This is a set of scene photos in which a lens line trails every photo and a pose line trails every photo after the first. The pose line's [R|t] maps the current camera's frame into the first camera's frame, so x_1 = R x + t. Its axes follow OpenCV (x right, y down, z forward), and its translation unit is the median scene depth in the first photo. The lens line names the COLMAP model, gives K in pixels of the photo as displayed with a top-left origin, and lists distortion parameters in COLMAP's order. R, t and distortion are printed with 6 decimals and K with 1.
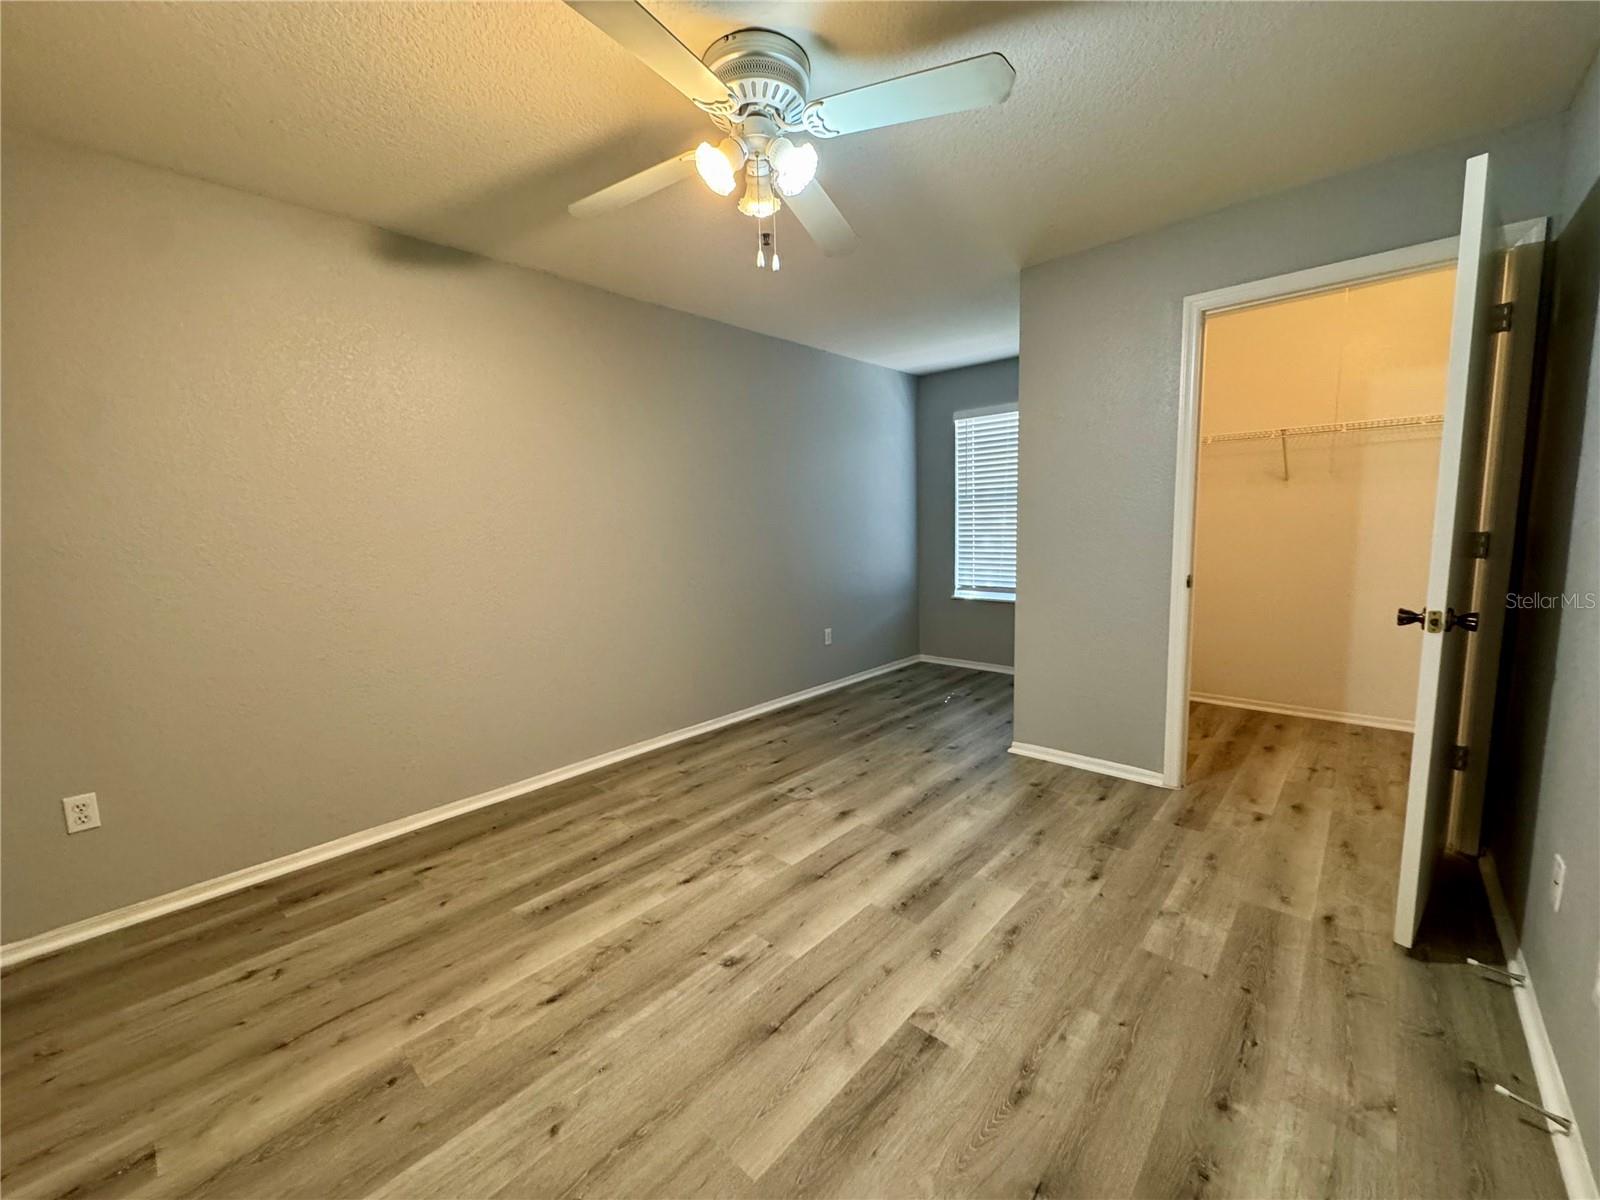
lens RADIAL K [[636.3, 0, 799.1], [0, 636.3, 598.3], [0, 0, 1]] dist [-0.002981, 0.000544]
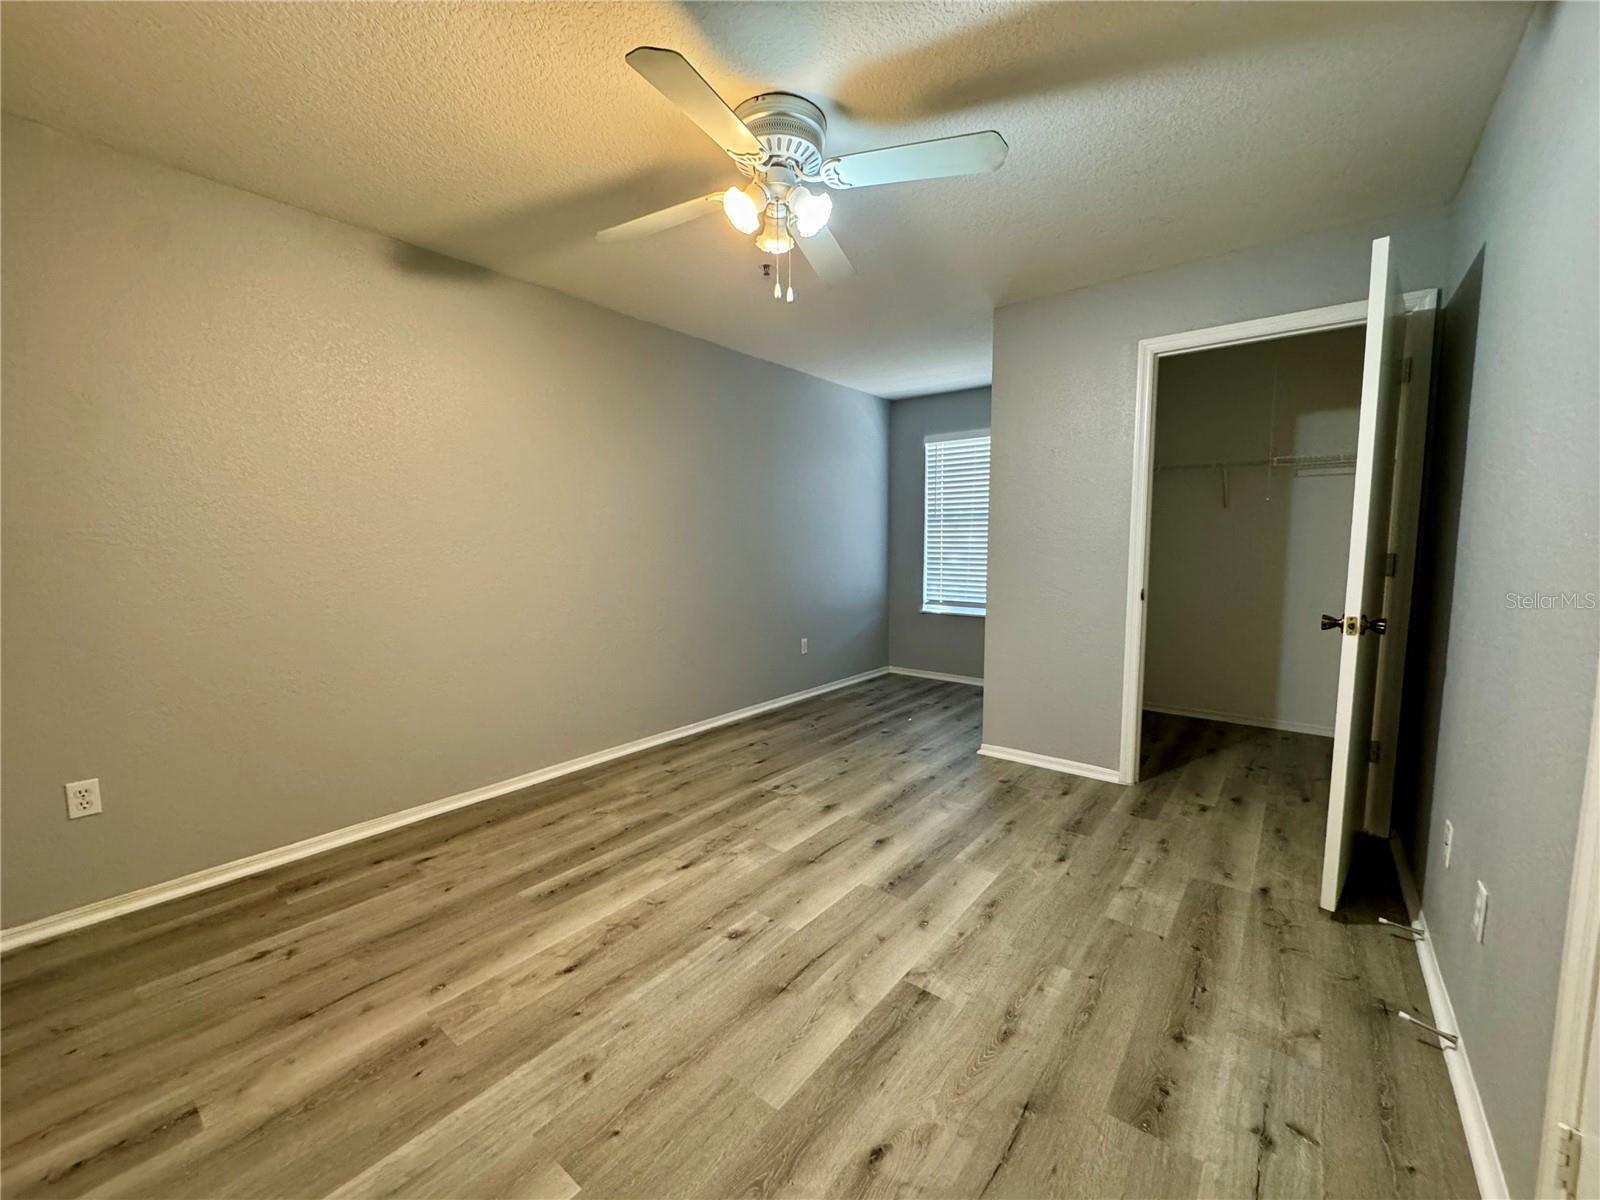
lens RADIAL K [[636.3, 0, 799.1], [0, 636.3, 598.3], [0, 0, 1]] dist [-0.002981, 0.000544]
pose [[0.997669, 0.019484, 0.065405, -0.079862], [-0.017566, 0.999402, -0.029783, 0.034105], [-0.065946, 0.028564, 0.997414, -0.091591]]
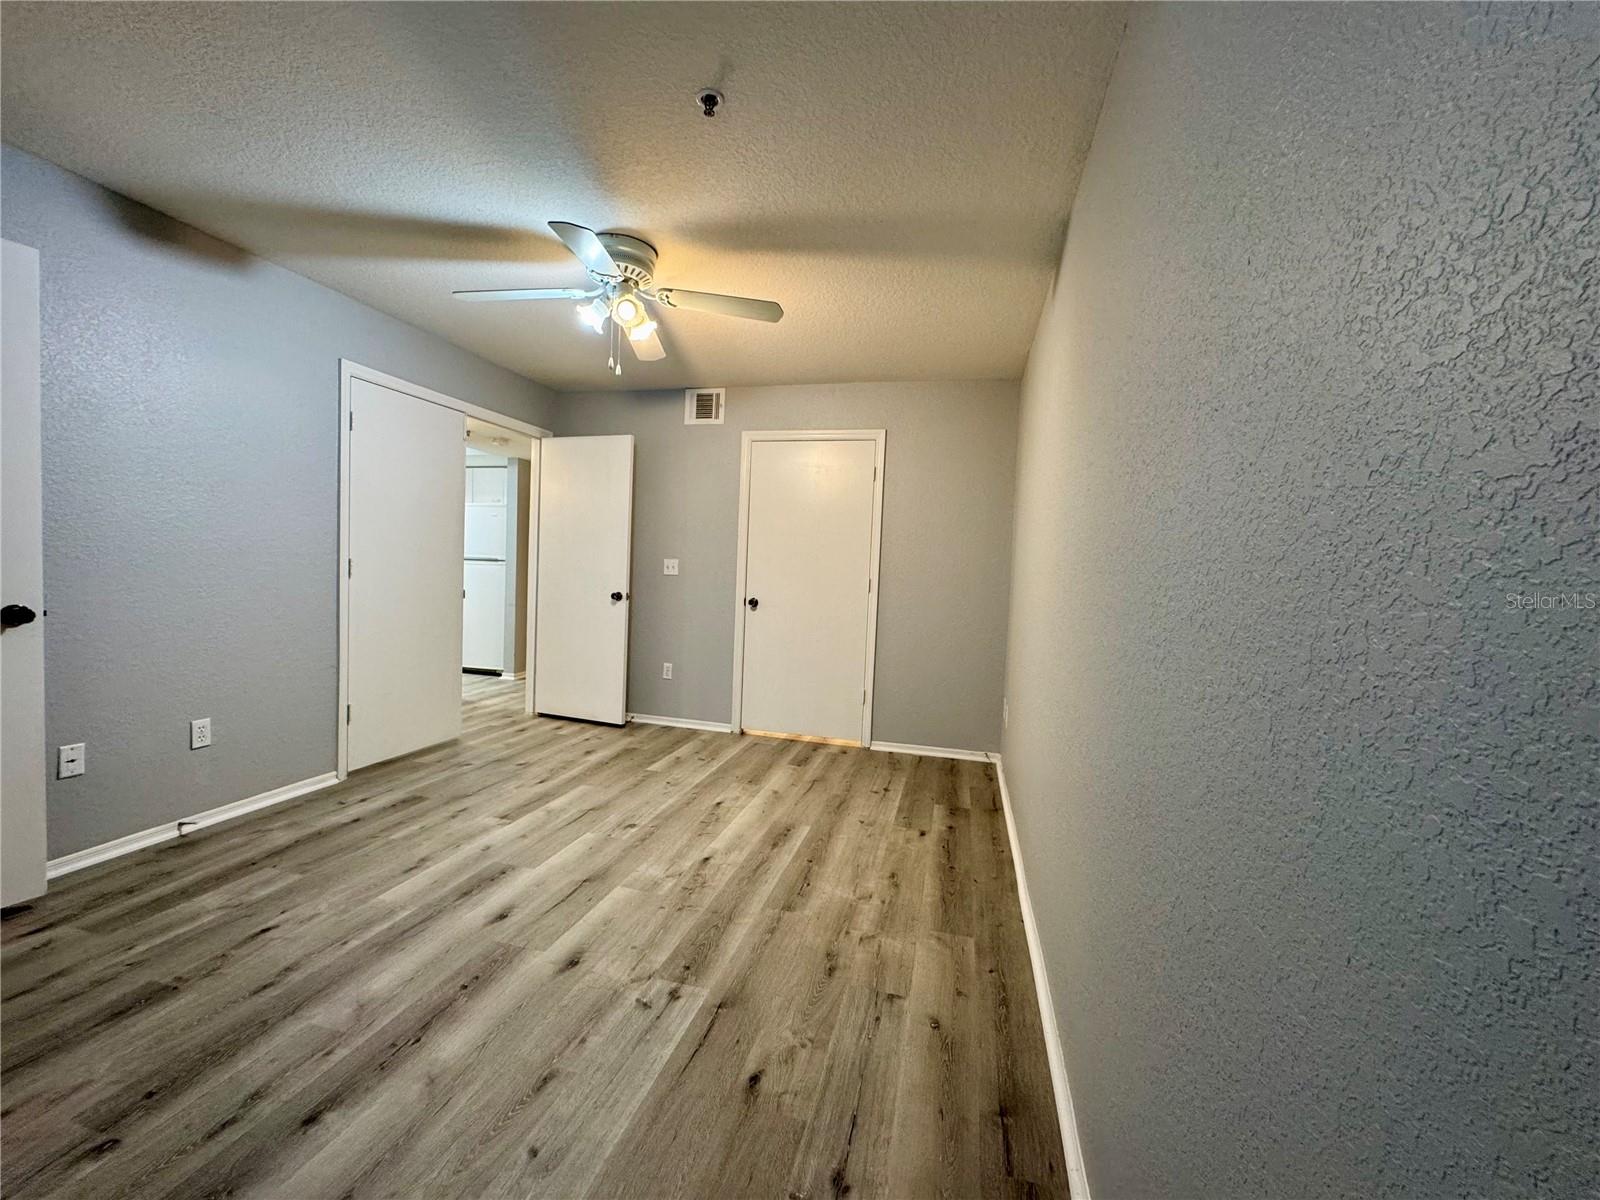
lens RADIAL K [[636.3, 0, 799.1], [0, 636.3, 598.3], [0, 0, 1]] dist [-0.002981, 0.000544]
pose [[-0.883136, 0.011818, -0.468969, 0.251329], [-0.073160, 0.983981, 0.162567, -0.261395], [0.463378, 0.177879, -0.868124, 2.400943]]
